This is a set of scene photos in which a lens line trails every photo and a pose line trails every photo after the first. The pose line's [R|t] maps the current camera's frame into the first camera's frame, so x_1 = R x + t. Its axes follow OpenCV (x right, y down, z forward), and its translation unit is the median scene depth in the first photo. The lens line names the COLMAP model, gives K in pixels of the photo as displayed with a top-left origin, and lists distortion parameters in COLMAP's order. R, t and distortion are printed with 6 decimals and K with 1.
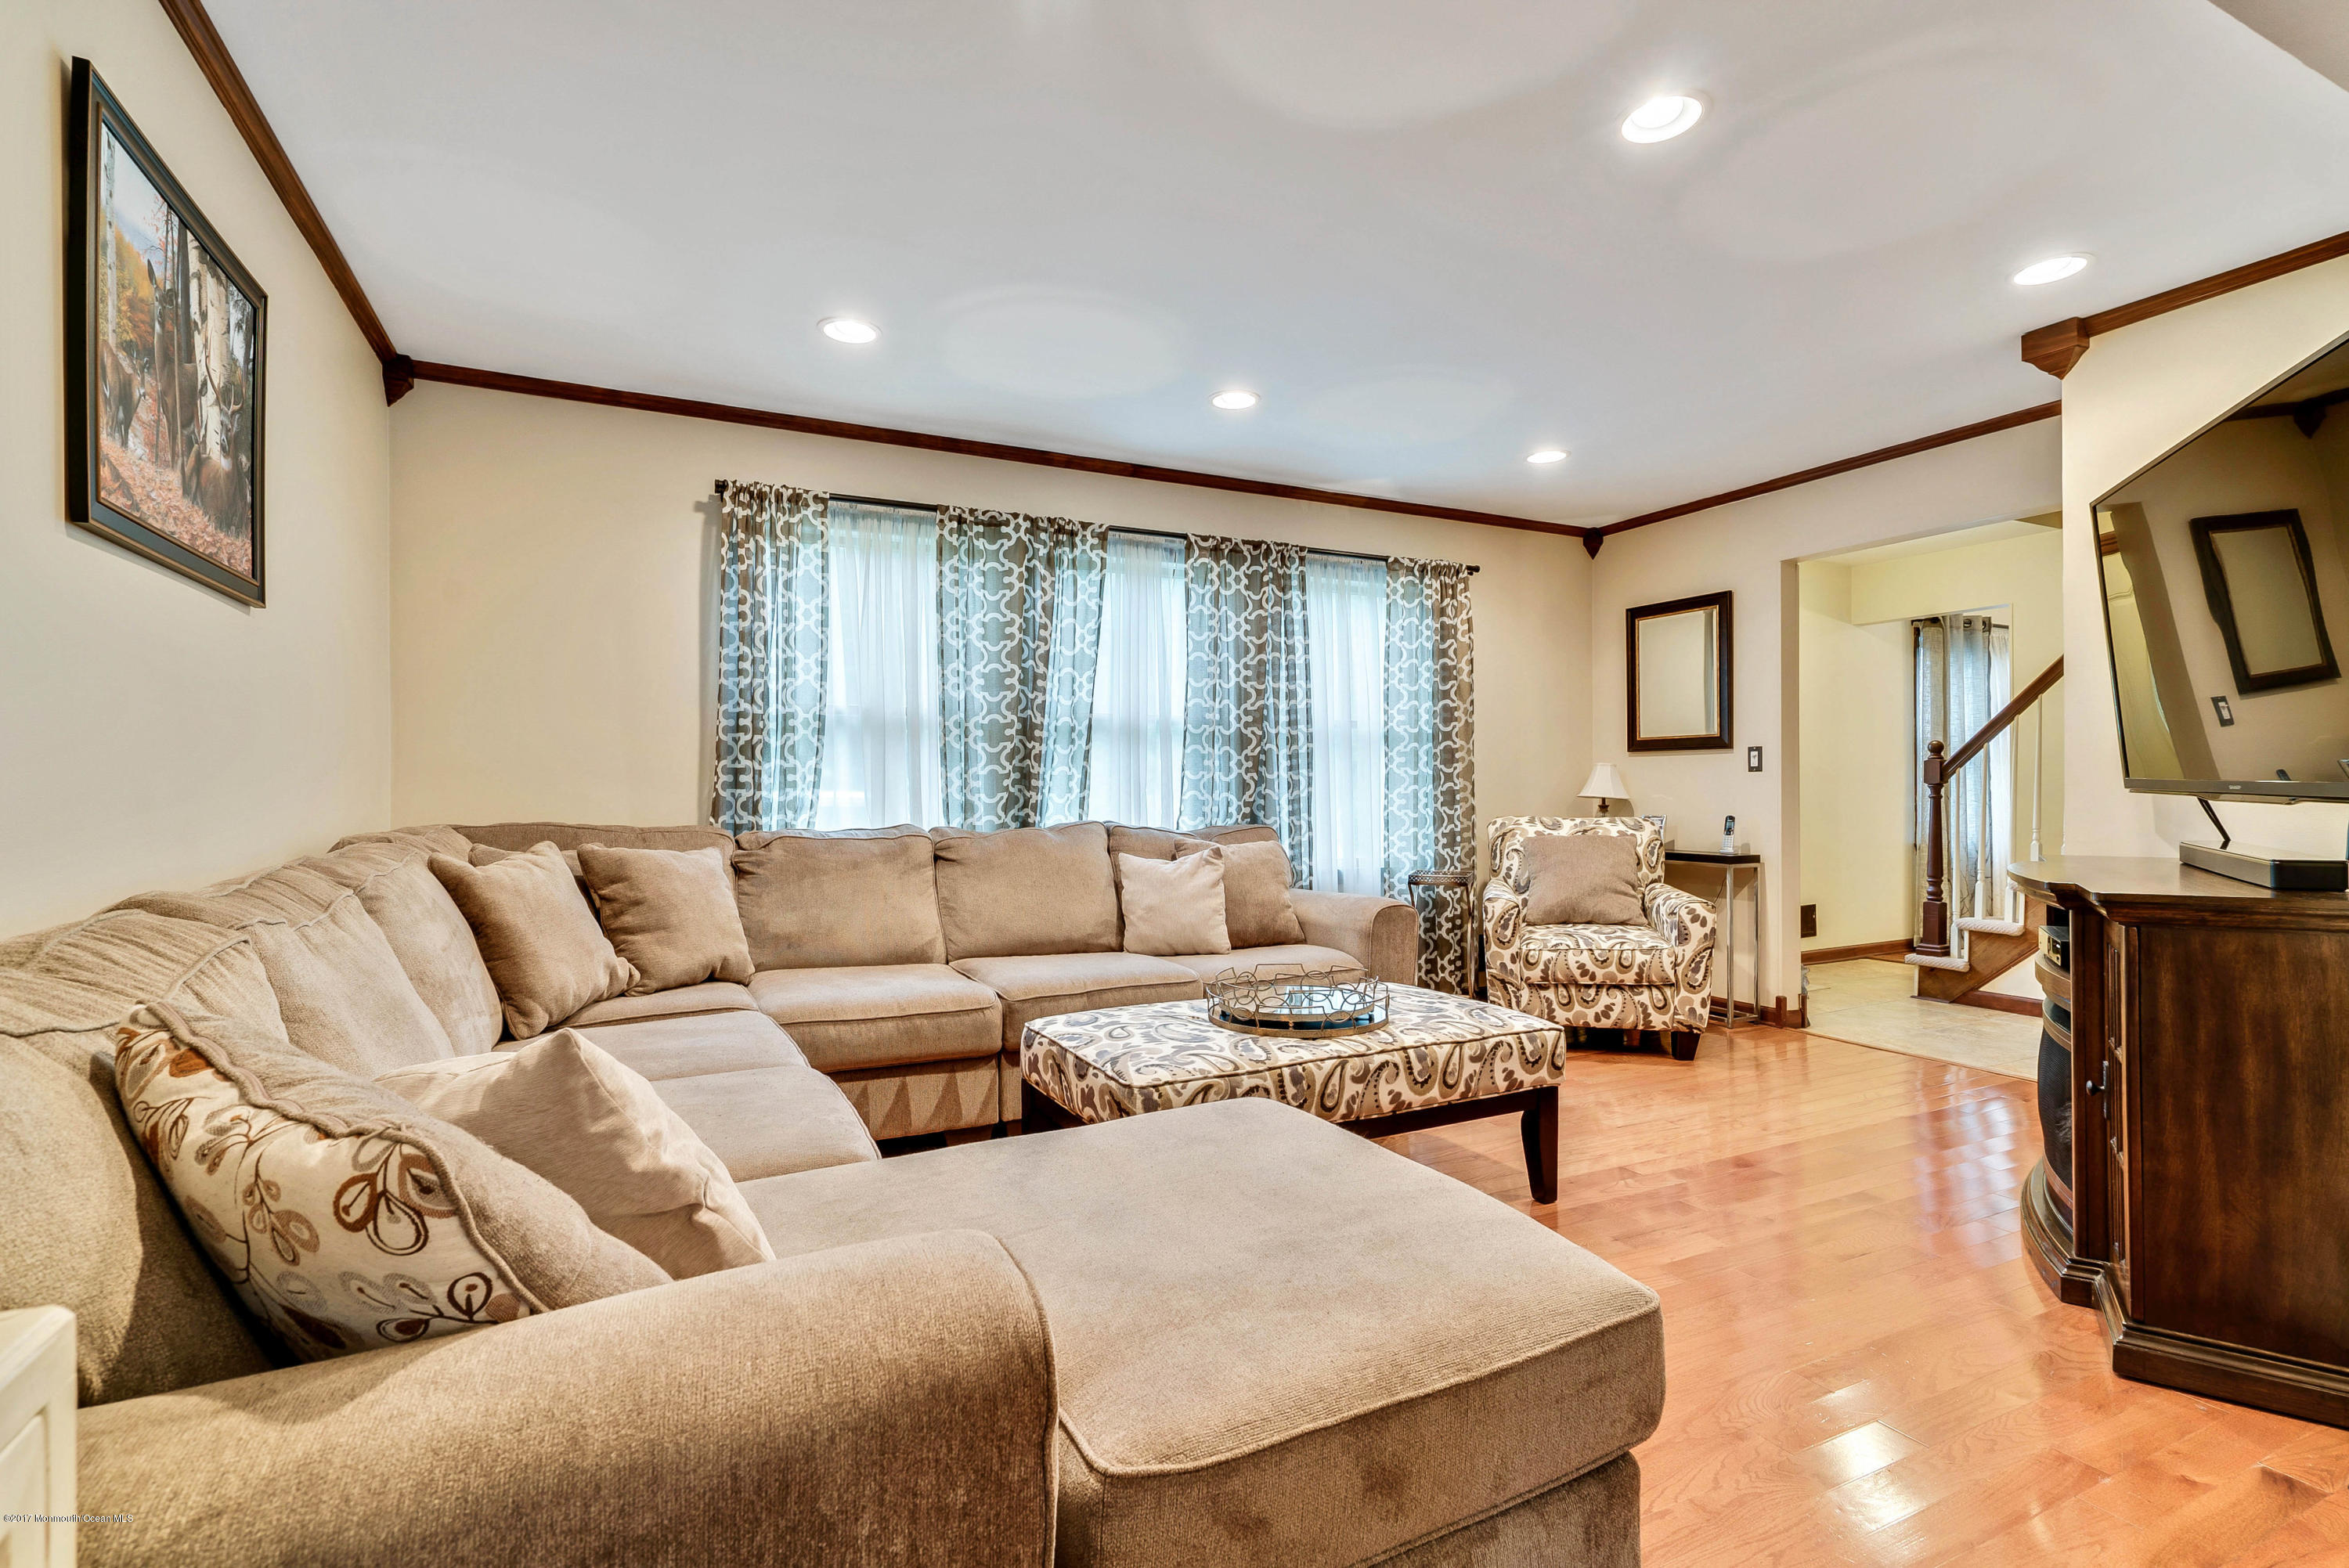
lens RADIAL K [[1061.2, 0, 1174.5], [0, 1061.2, 784.0], [0, 0, 1]] dist [-0.004299, 0.001189]
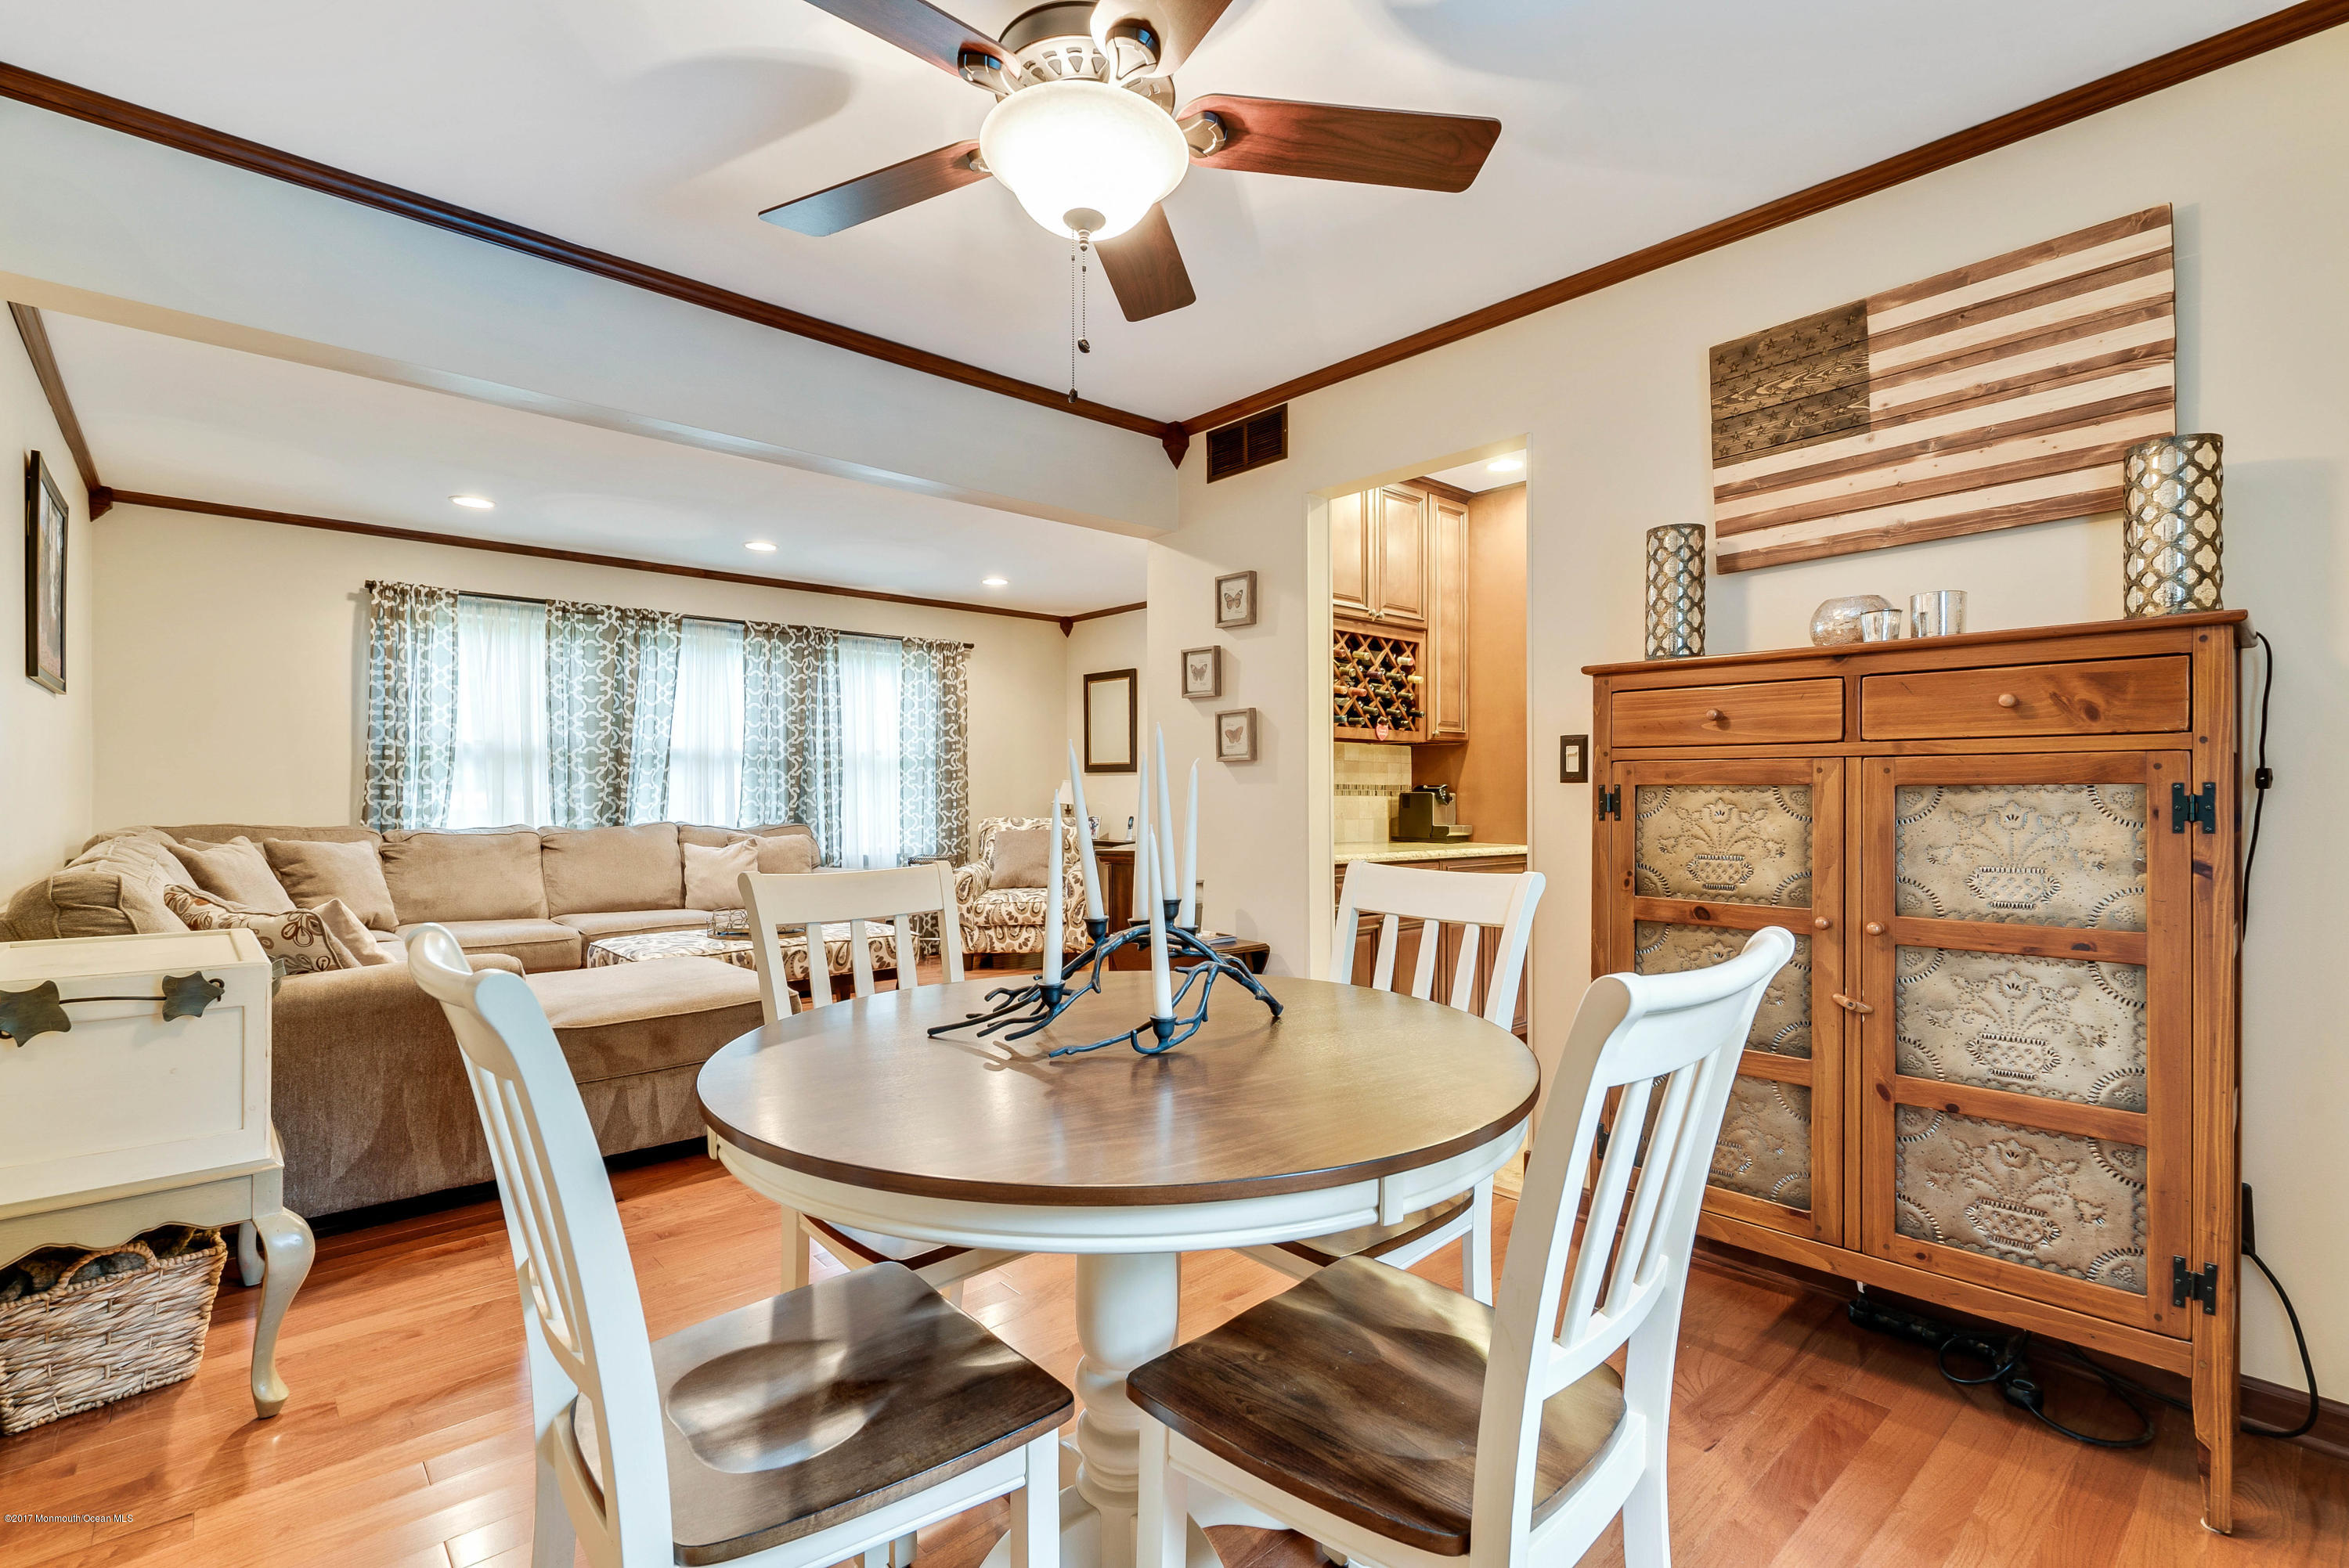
lens RADIAL K [[1100.3, 0, 1174.5], [0, 1100.3, 784.0], [0, 0, 1]] dist [0.016266, 0.000238]
pose [[0.968137, 0.004168, 0.250388, 0.218017], [-0.004058, 0.999991, -0.000955, -0.017725], [-0.250390, -0.000092, 0.968145, -0.636687]]
